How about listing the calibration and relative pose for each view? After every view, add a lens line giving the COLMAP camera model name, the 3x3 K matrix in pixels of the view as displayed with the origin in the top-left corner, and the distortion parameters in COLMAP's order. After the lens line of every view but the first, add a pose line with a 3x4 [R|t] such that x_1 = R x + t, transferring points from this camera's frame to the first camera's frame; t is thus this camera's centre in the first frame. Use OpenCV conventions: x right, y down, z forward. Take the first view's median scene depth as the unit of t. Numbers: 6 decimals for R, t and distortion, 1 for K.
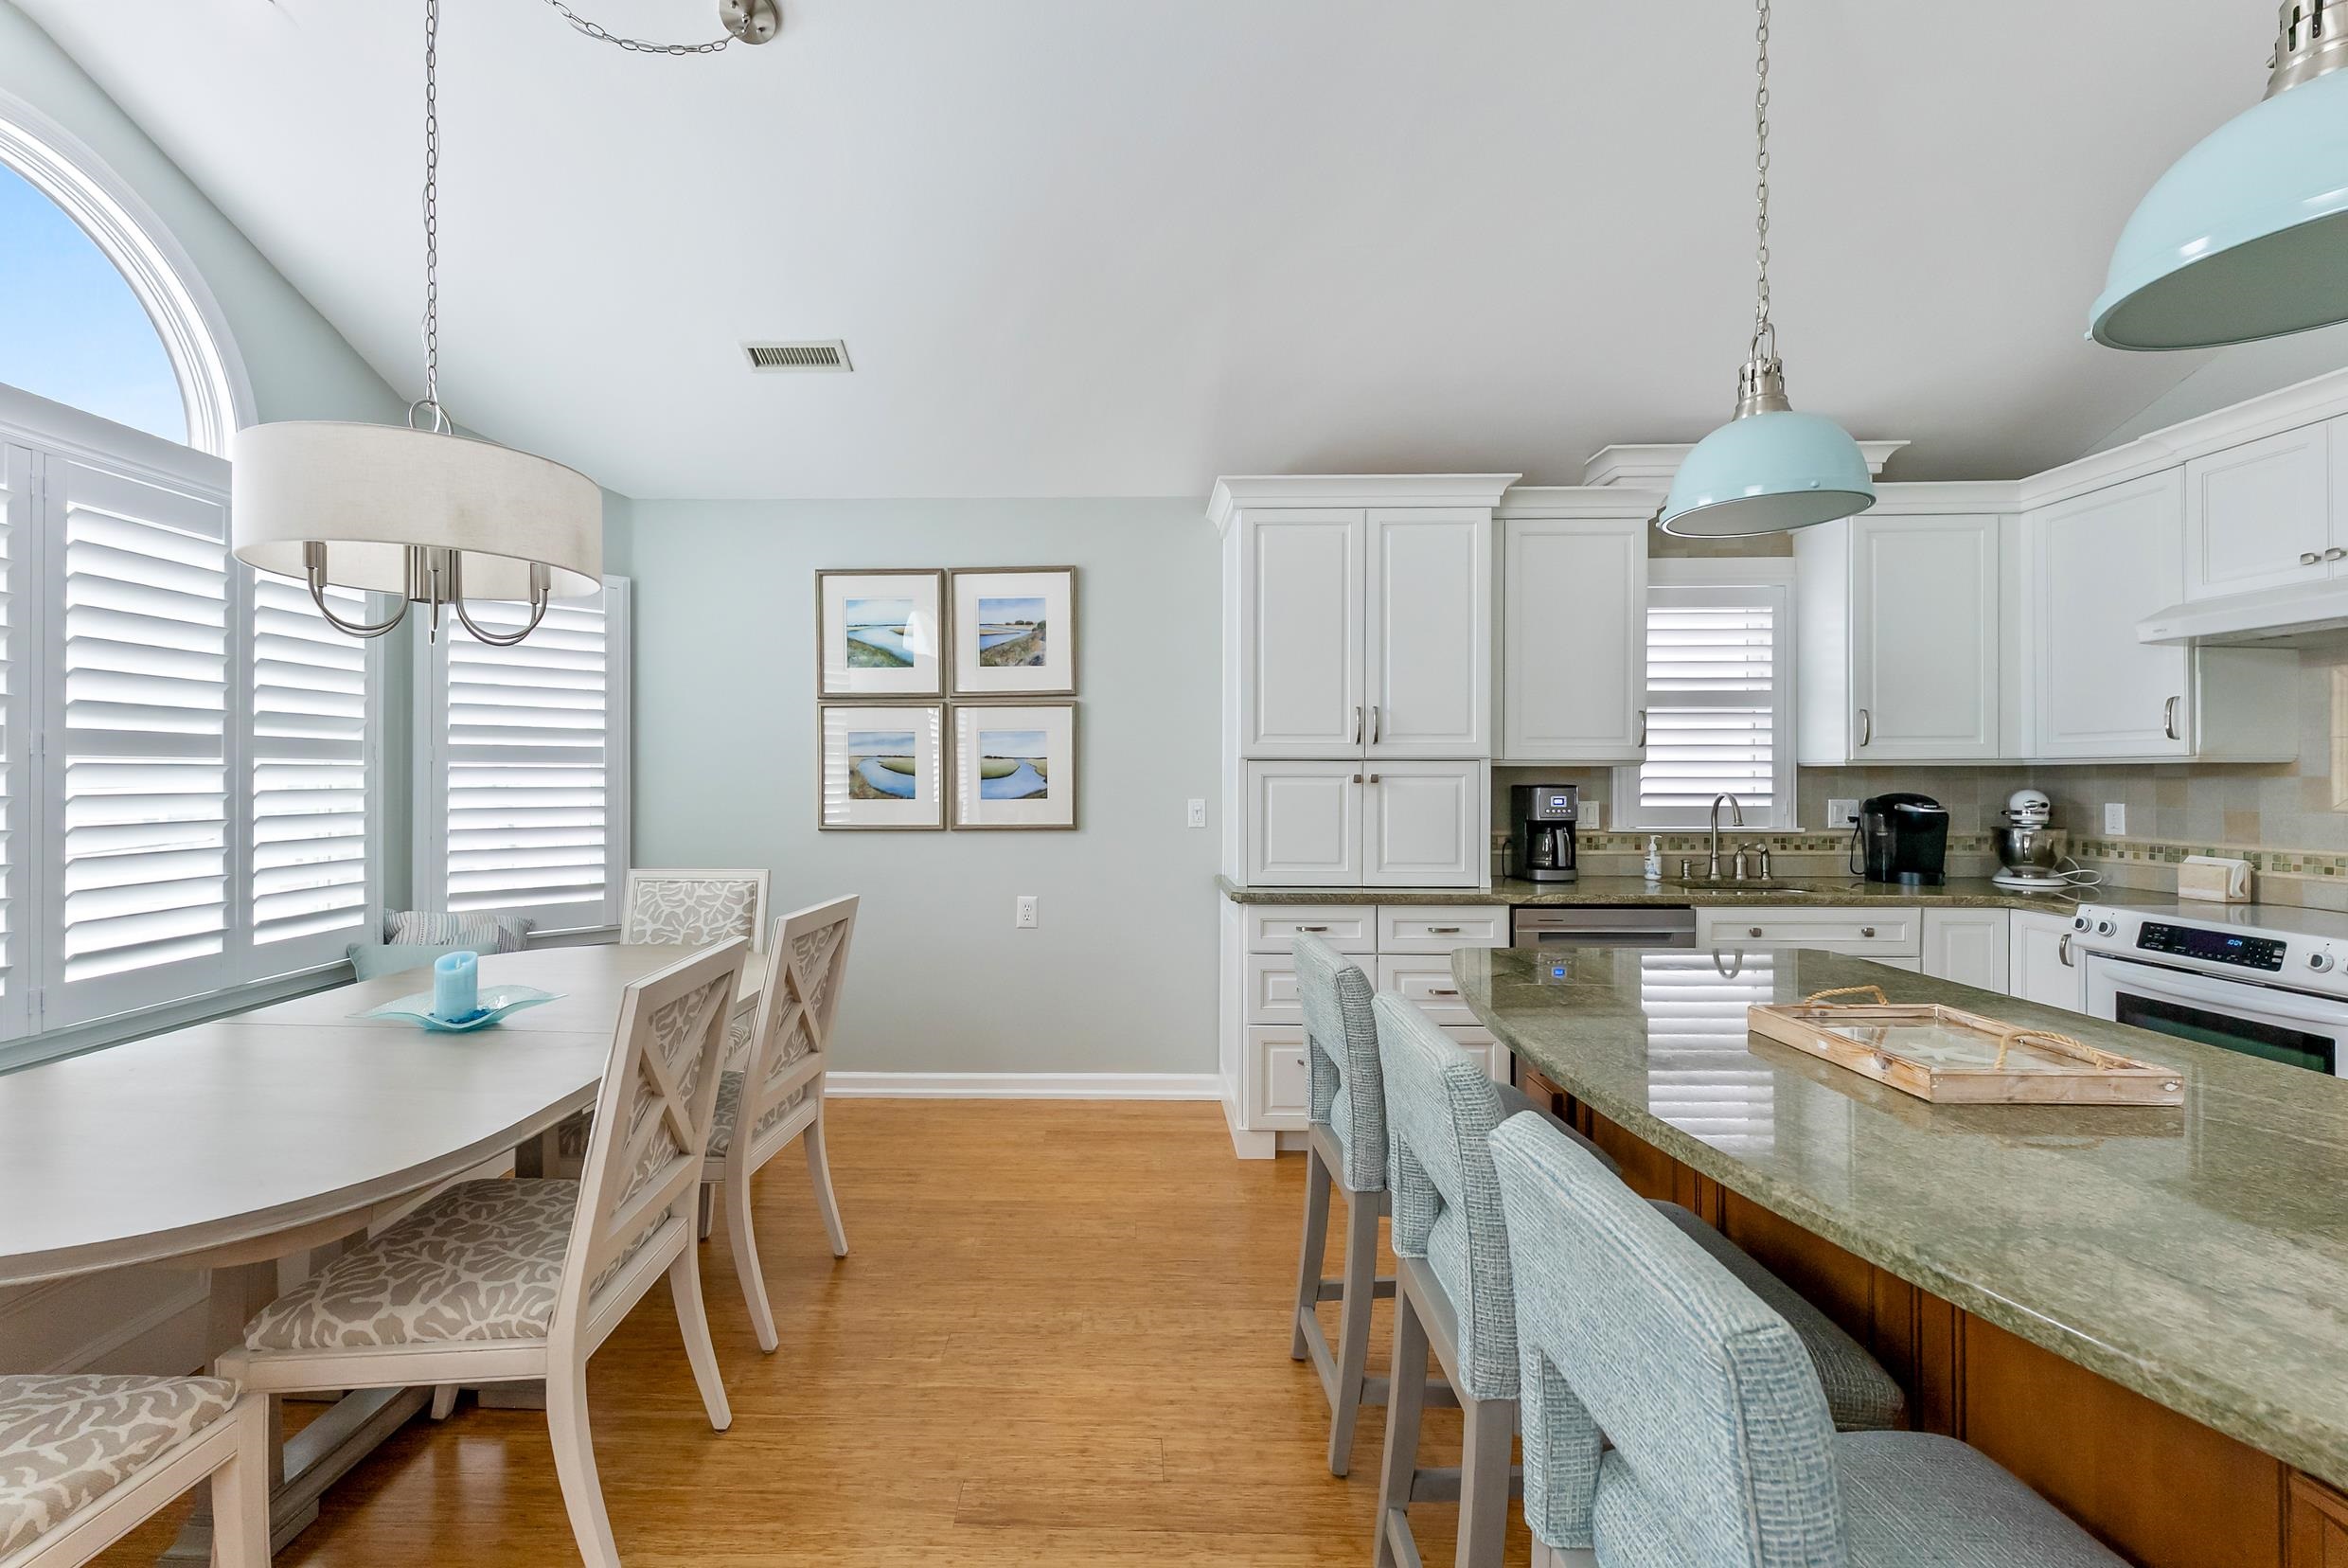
lens RADIAL K [[1007.3, 0, 1113.7], [0, 1007.3, 778.3], [0, 0, 1]] dist [0.004619, 0.000279]
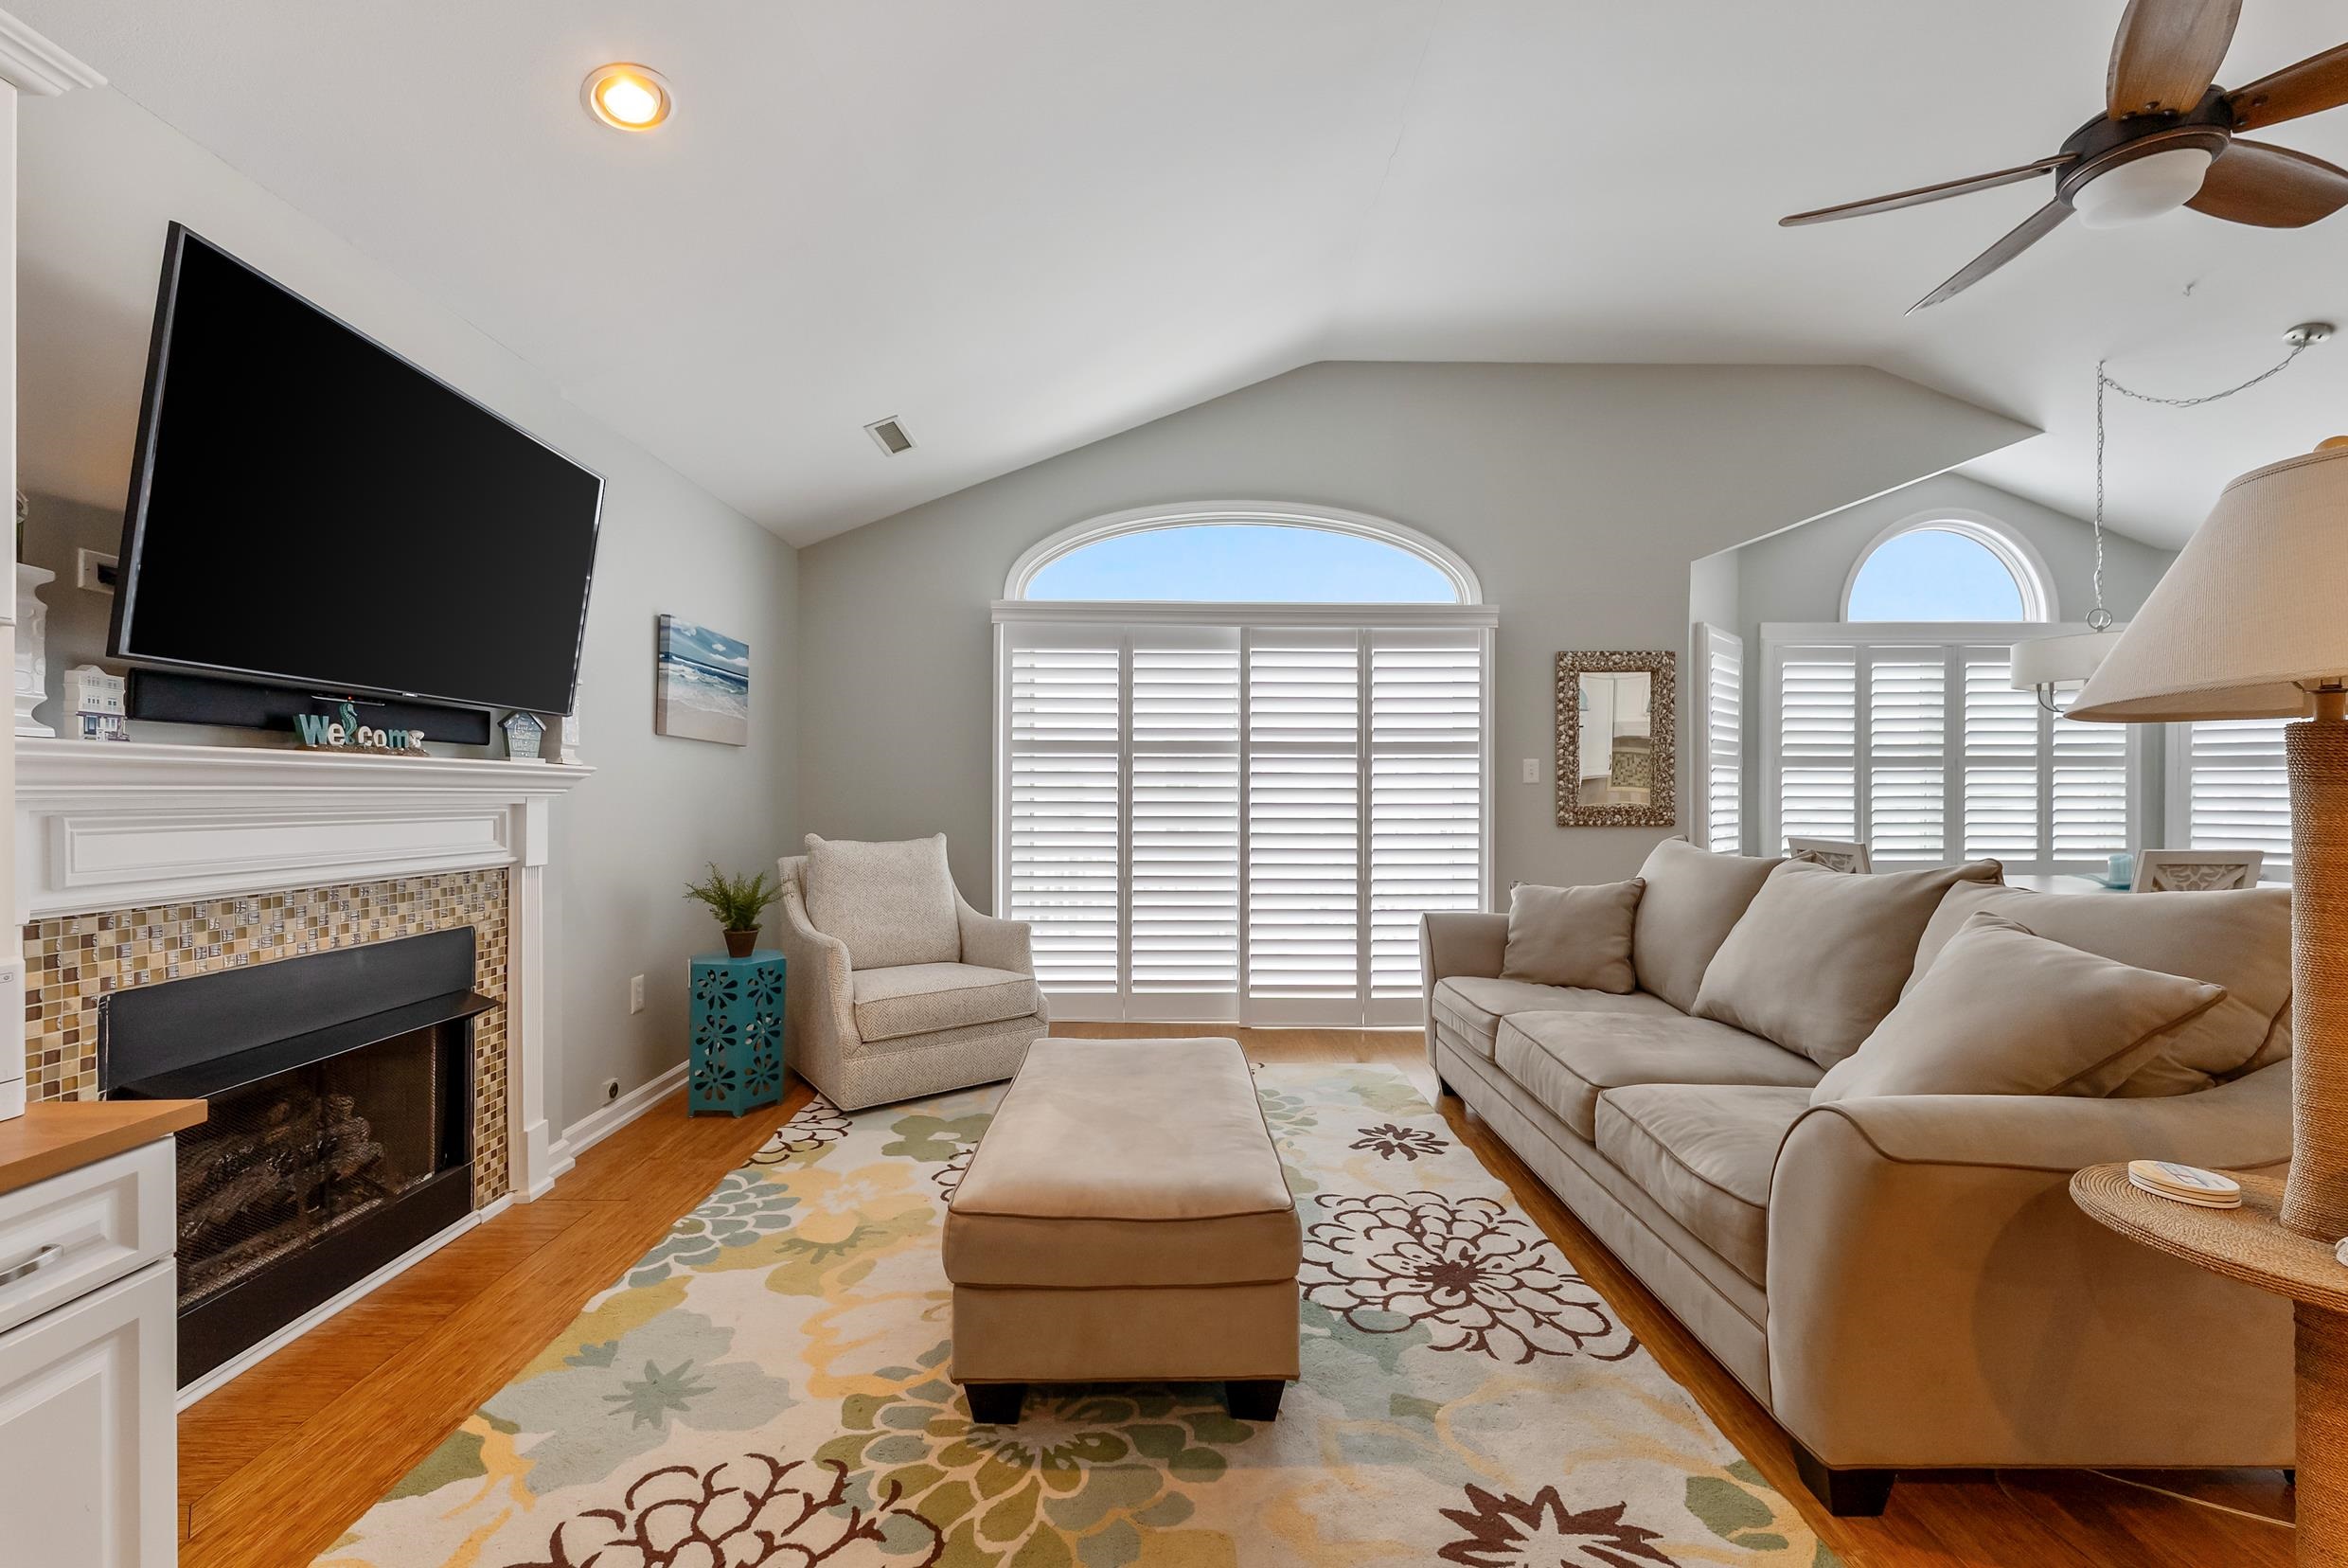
lens RADIAL K [[938.0, 0, 1177.1], [0, 938.0, 797.1], [0, 0, 1]] dist [0.005144, 0.000091]
pose [[0.027342, 0.006268, -0.999606, 0.778768], [-0.005285, 0.999967, 0.006126, 0.030108], [0.999612, 0.005116, 0.027374, -0.636775]]
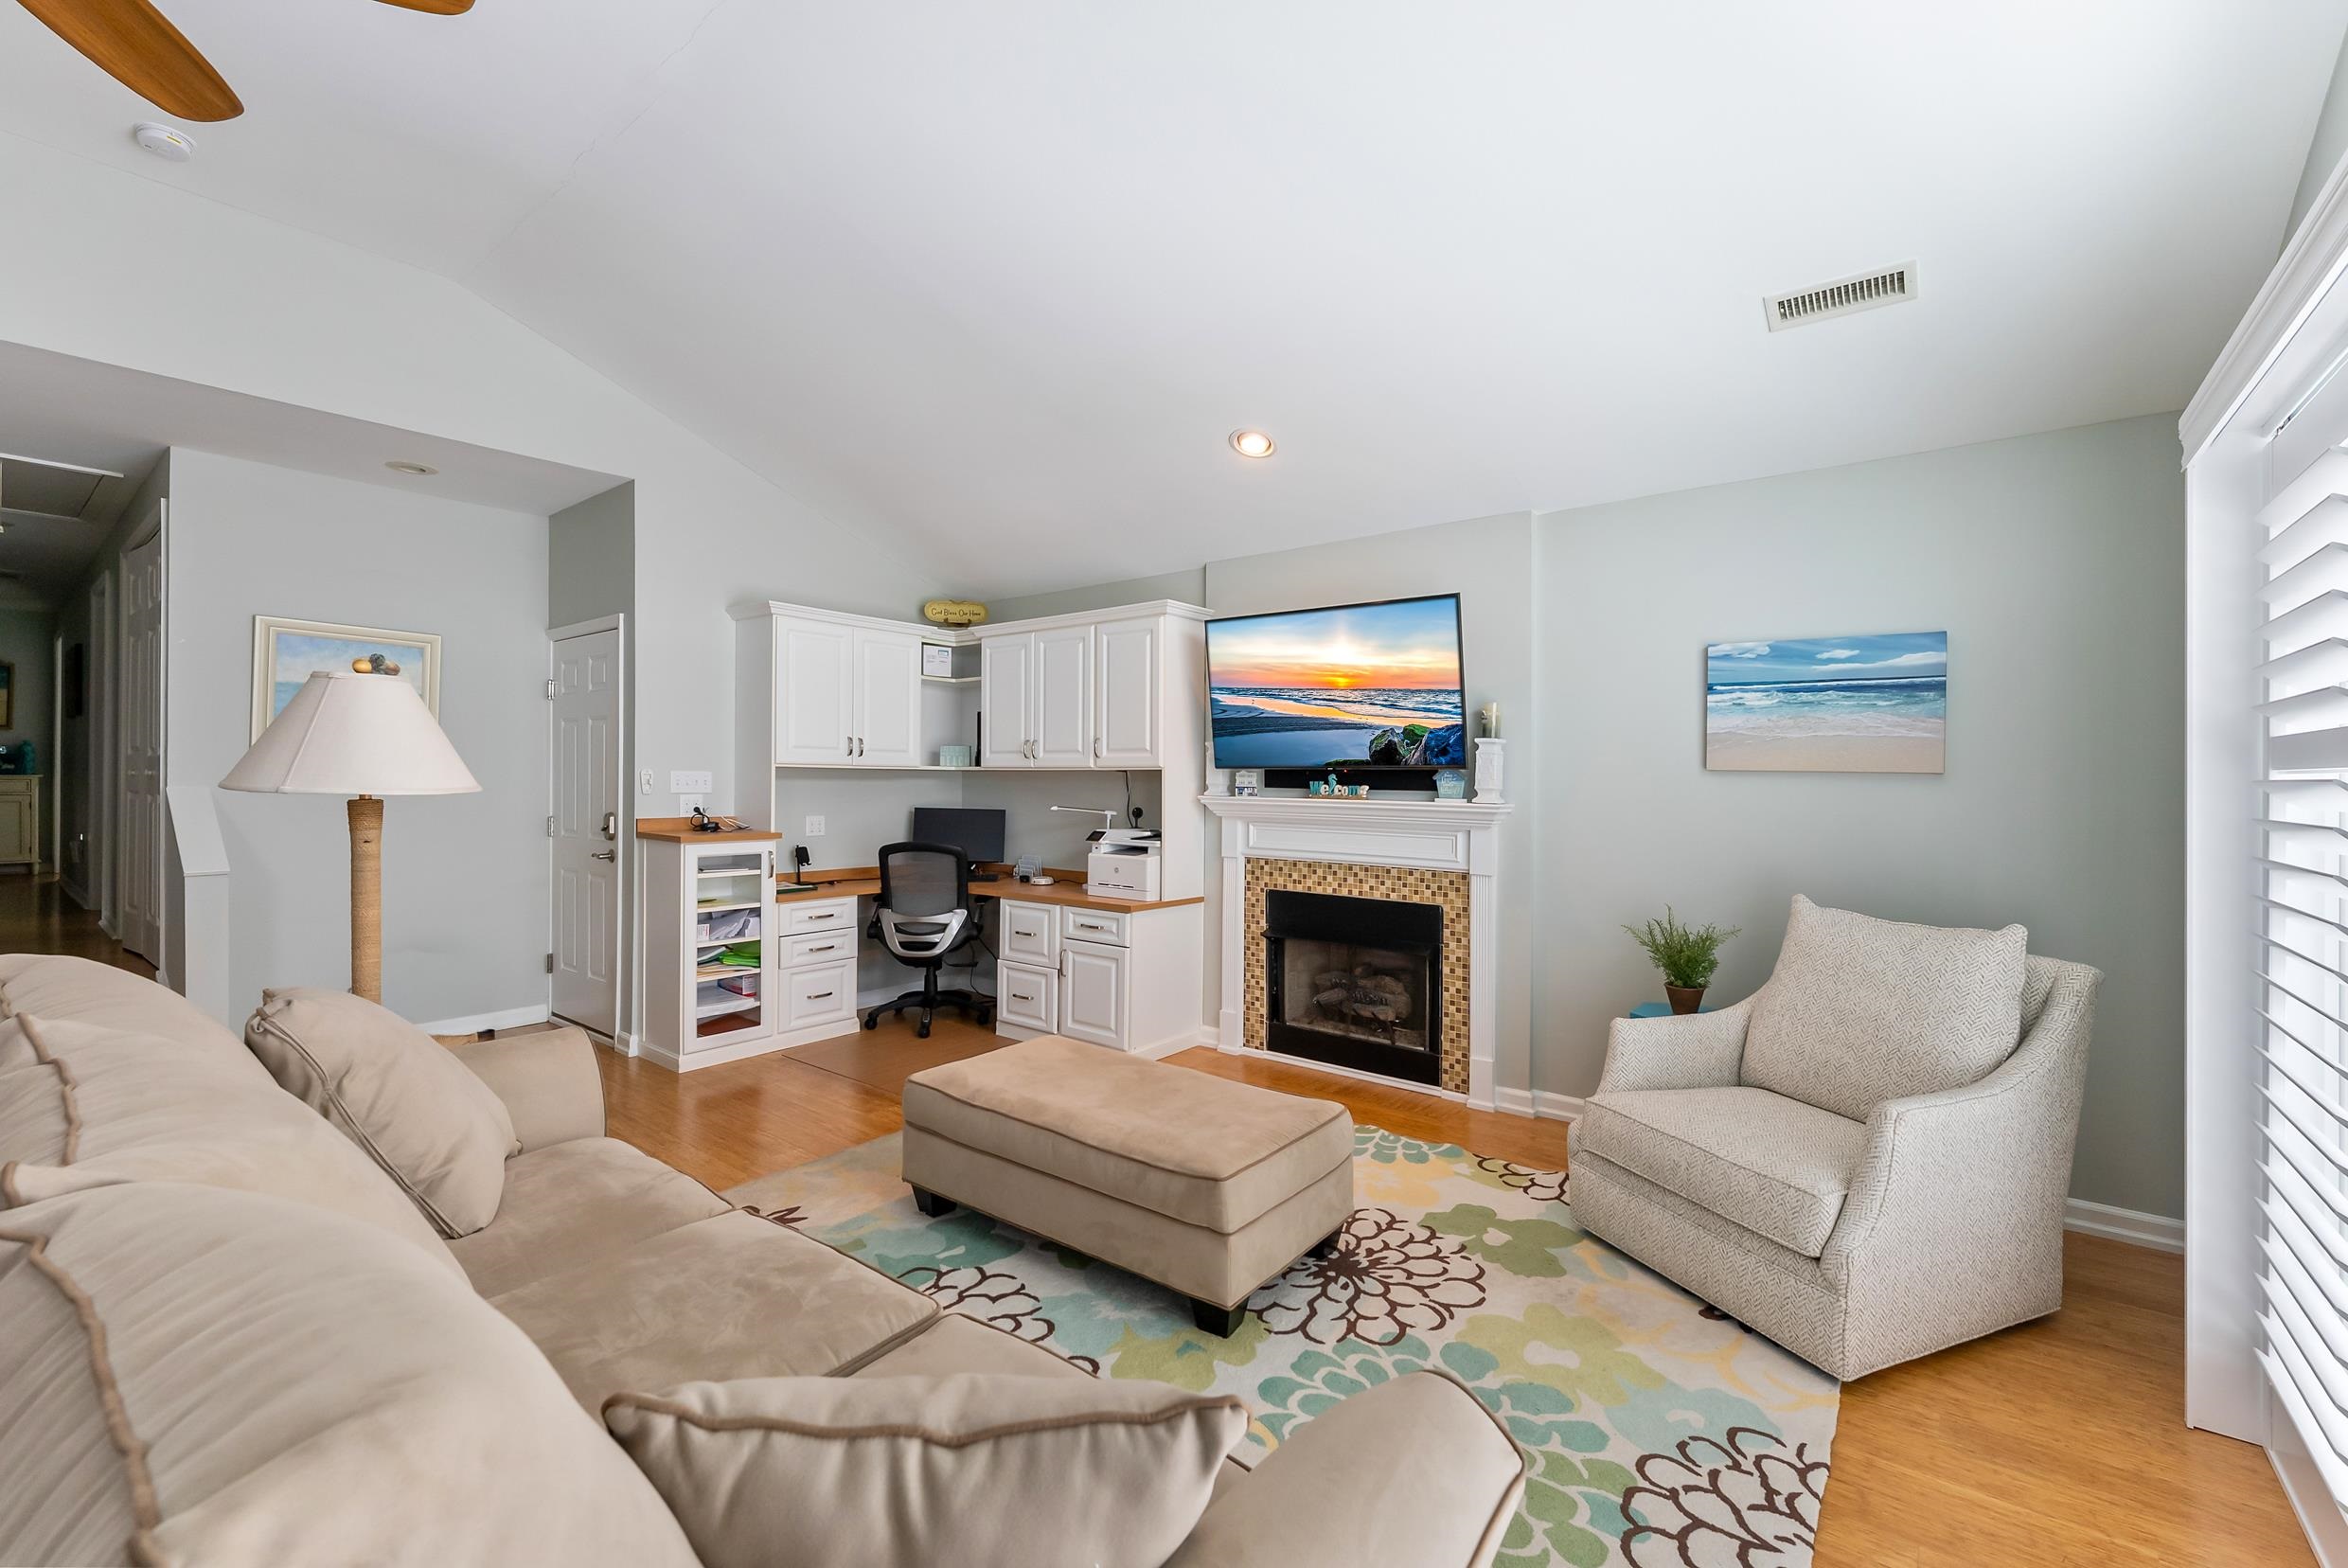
lens RADIAL K [[985.4, 0, 1172.7], [0, 985.4, 775.7], [0, 0, 1]] dist [-0.000072, -0.000114]
pose [[-0.788522, -0.002750, 0.615000, -0.381900], [-0.005351, 0.999983, -0.002390, -0.014130], [-0.614983, -0.005175, -0.788523, -0.043614]]
